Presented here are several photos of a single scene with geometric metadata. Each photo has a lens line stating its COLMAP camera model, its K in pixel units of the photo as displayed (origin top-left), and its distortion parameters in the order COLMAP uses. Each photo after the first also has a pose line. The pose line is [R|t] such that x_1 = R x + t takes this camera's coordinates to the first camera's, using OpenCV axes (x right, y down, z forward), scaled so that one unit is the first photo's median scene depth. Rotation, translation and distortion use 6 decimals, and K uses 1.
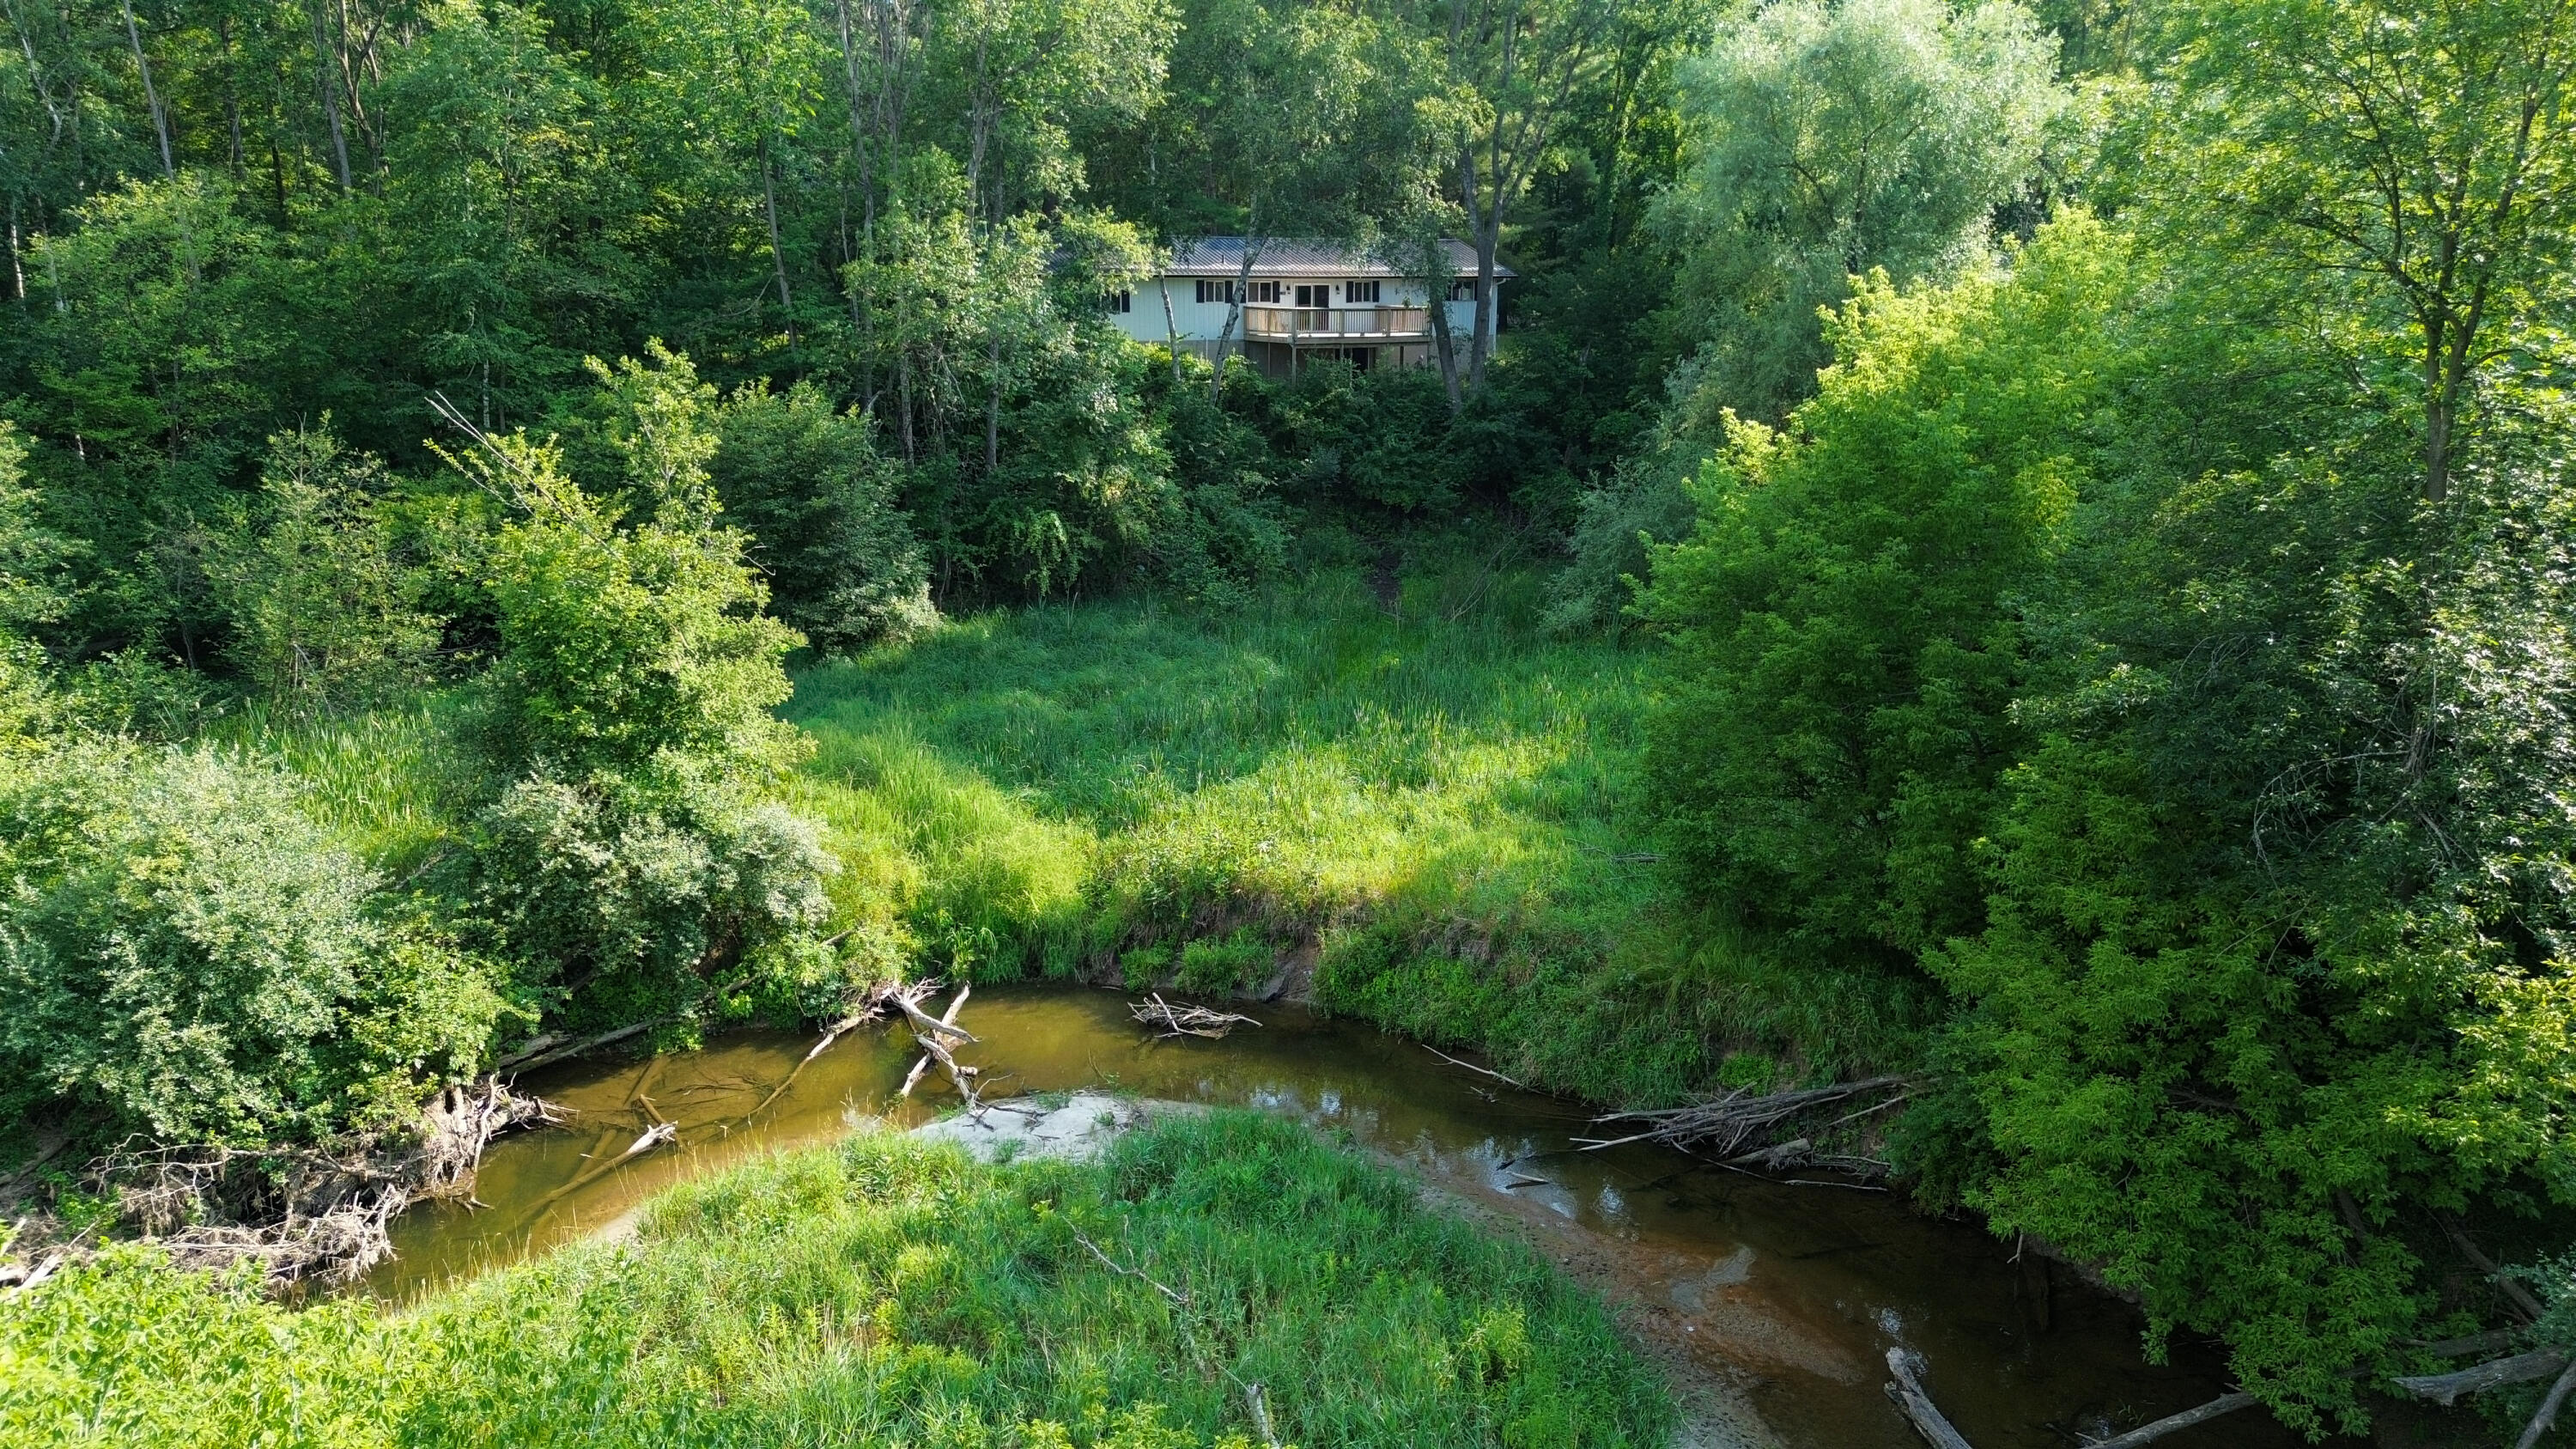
lens RADIAL K [[1840.7, 0, 1288.0], [0, 1840.7, 724.5], [0, 0, 1]] dist [0.007210, -0.002715]
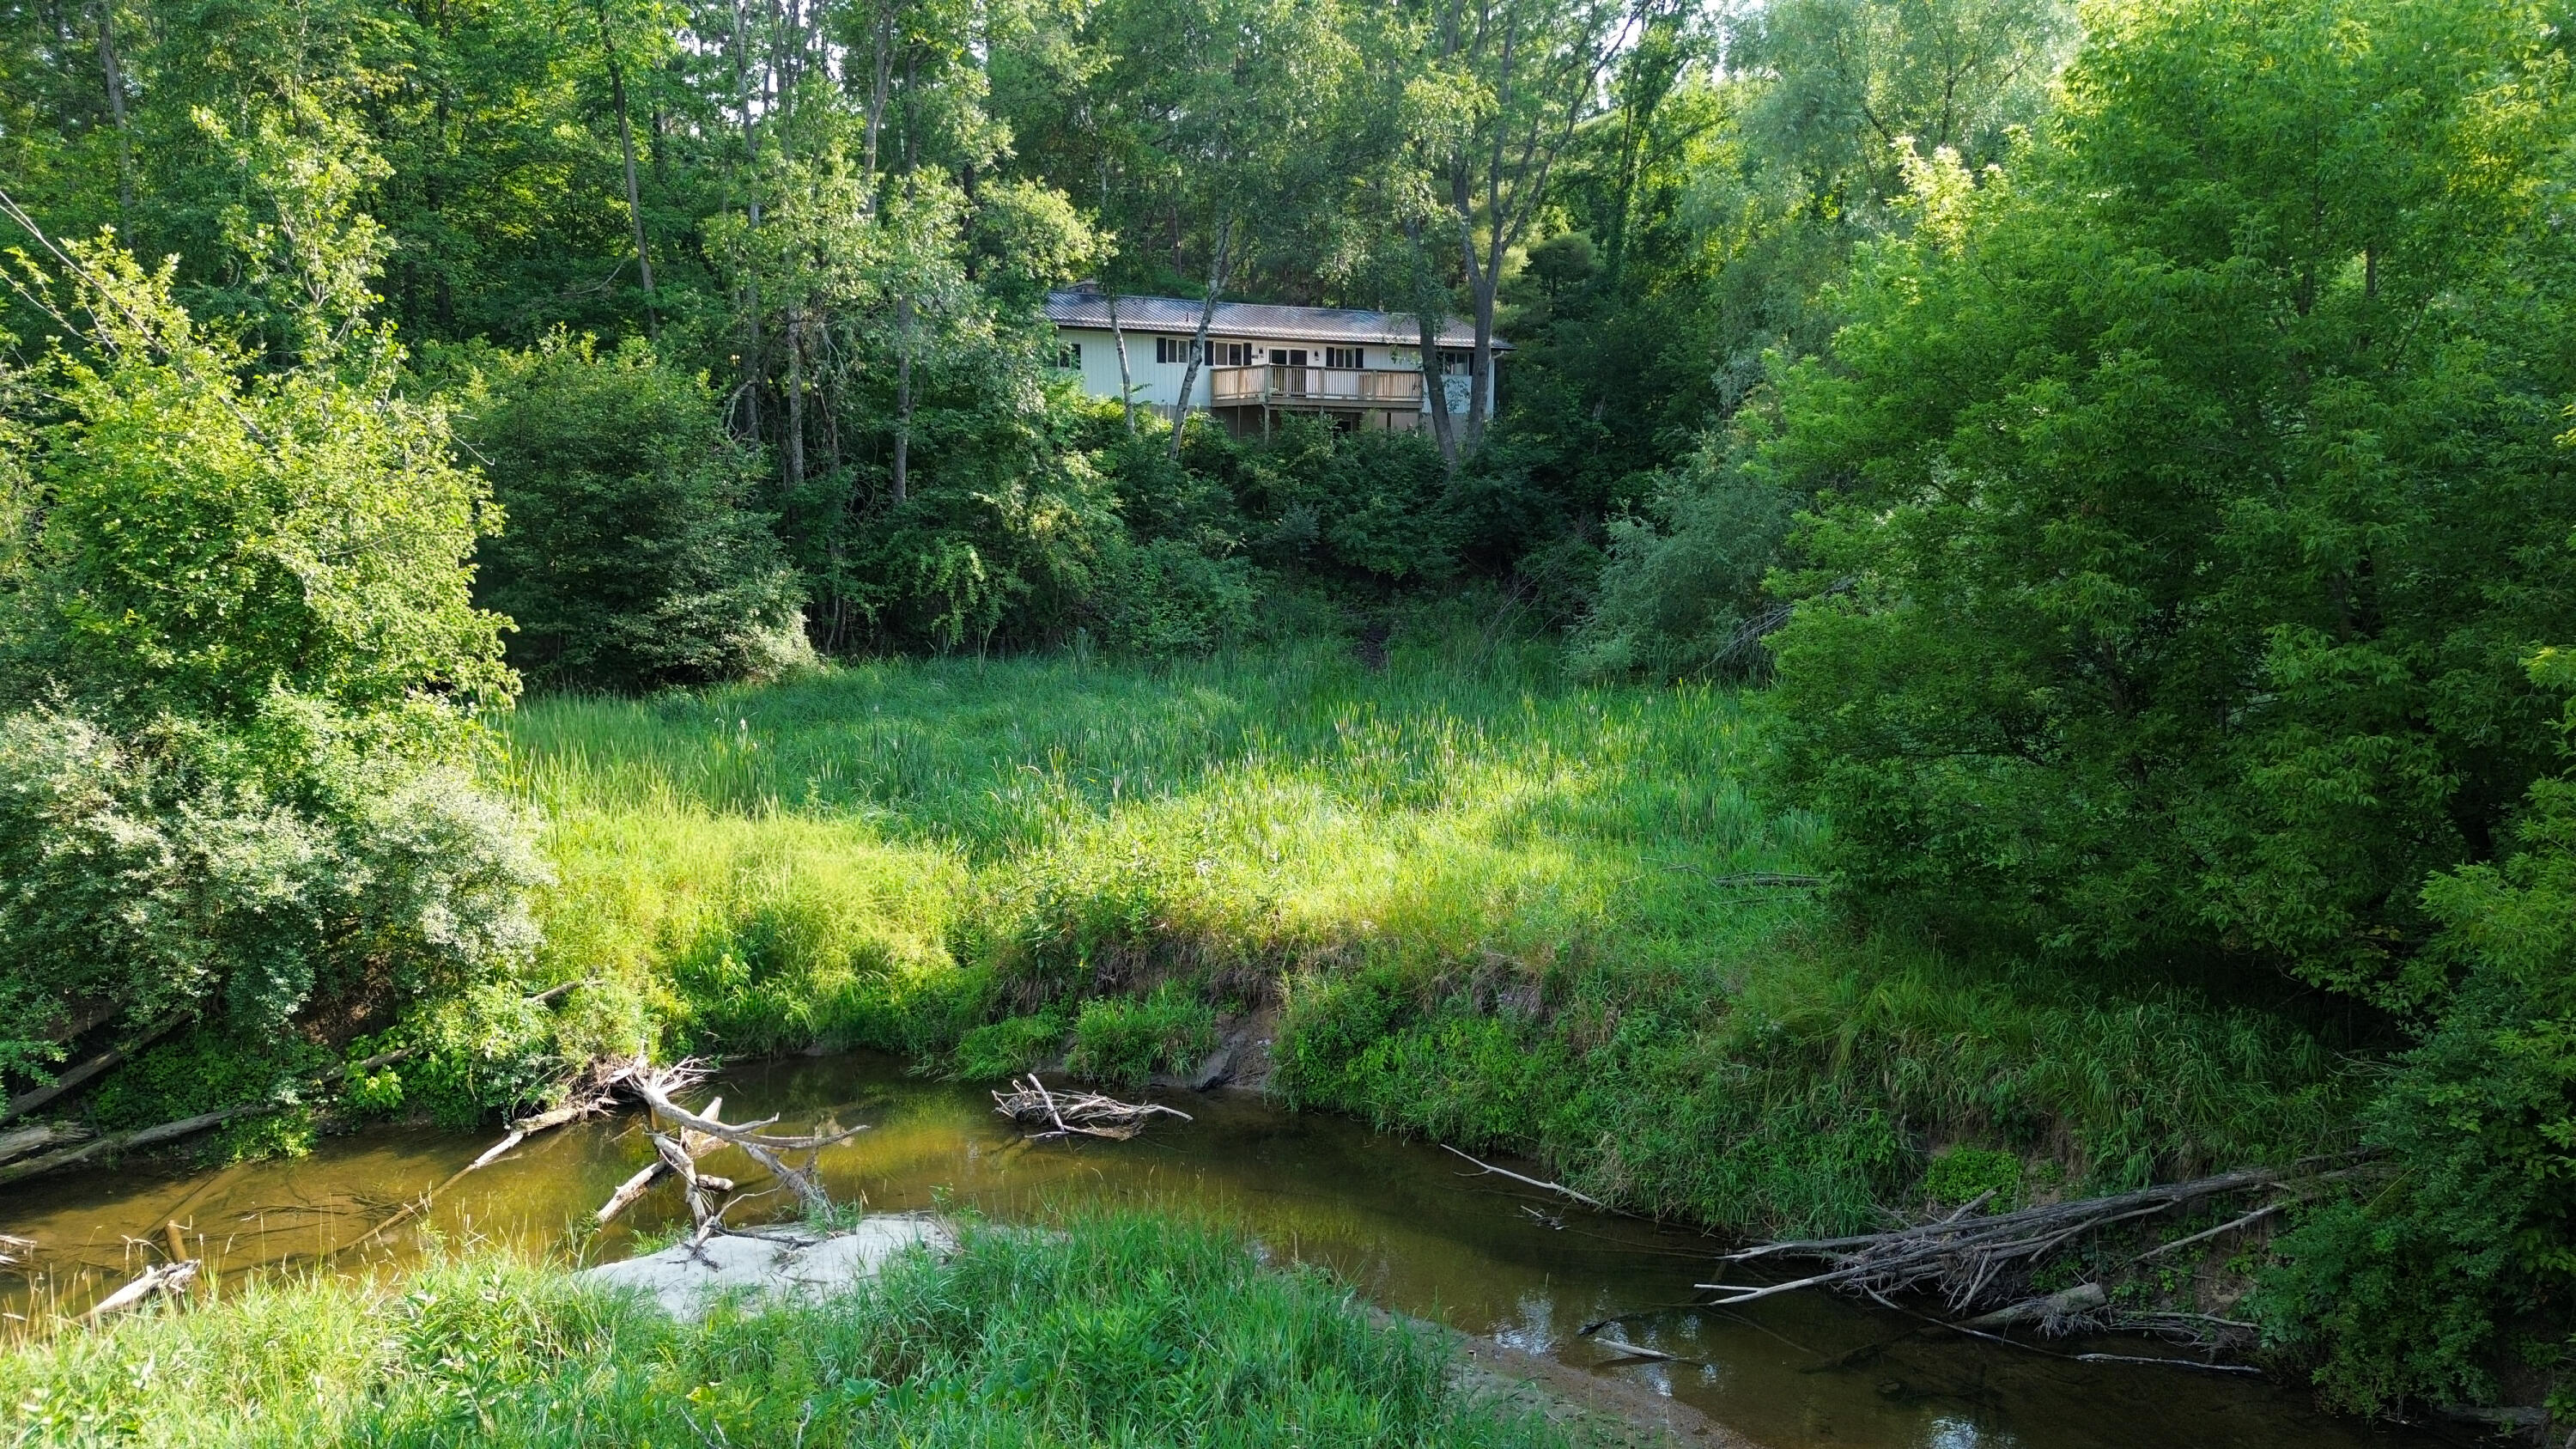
lens RADIAL K [[1840.7, 0, 1288.0], [0, 1840.7, 724.5], [0, 0, 1]] dist [0.007210, -0.002715]
pose [[0.999962, 0.000655, 0.008712, 0.012949], [0.000296, 0.994082, -0.108636, 0.089627], [-0.008732, 0.108634, 0.994043, 0.318723]]
